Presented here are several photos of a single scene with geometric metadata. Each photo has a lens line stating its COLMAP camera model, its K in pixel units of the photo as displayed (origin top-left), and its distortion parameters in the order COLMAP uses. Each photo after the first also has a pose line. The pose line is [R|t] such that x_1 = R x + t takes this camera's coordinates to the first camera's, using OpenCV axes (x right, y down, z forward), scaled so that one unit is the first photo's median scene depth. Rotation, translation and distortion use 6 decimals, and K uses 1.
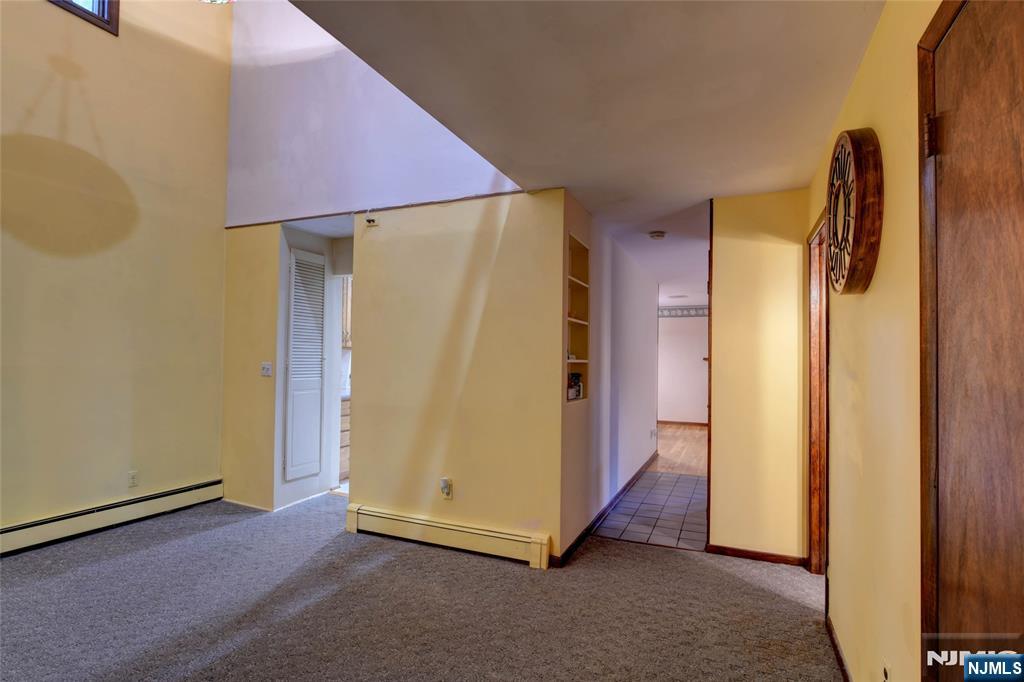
lens RADIAL K [[502.7, 0, 511.0], [0, 502.7, 347.5], [0, 0, 1]] dist [-0.001968, -0.000360]
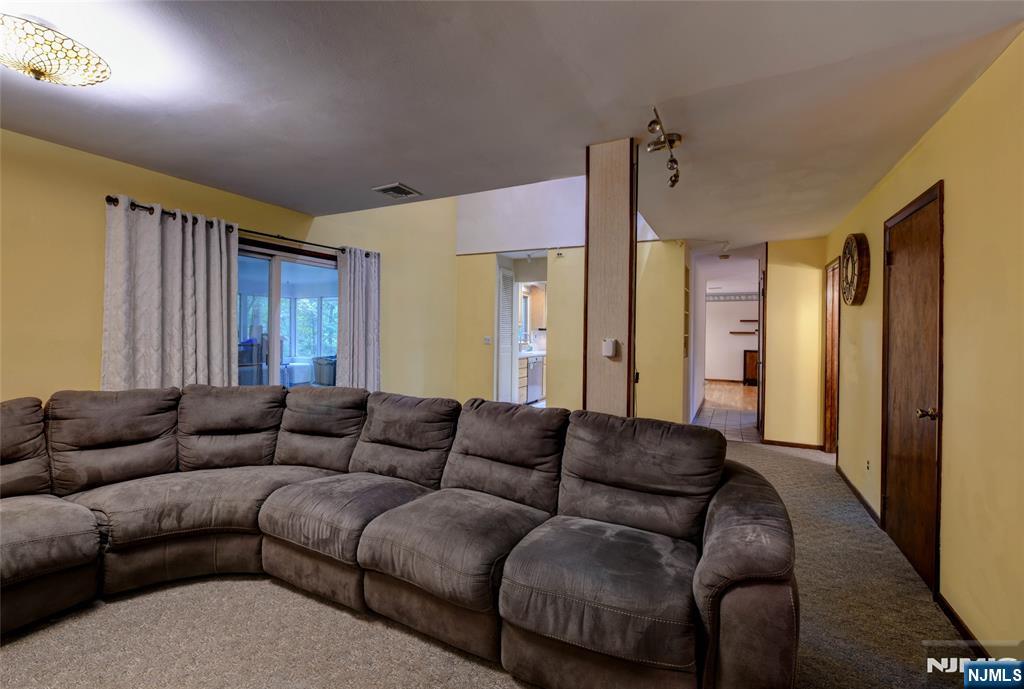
lens RADIAL K [[429.4, 0, 512.0], [0, 429.4, 330.6], [0, 0, 1]] dist [-0.000026, 0.000103]
pose [[0.998488, -0.001070, -0.054961, -0.434967], [0.002189, 0.999791, 0.020318, -0.023879], [0.054928, -0.020408, 0.998282, -0.585078]]
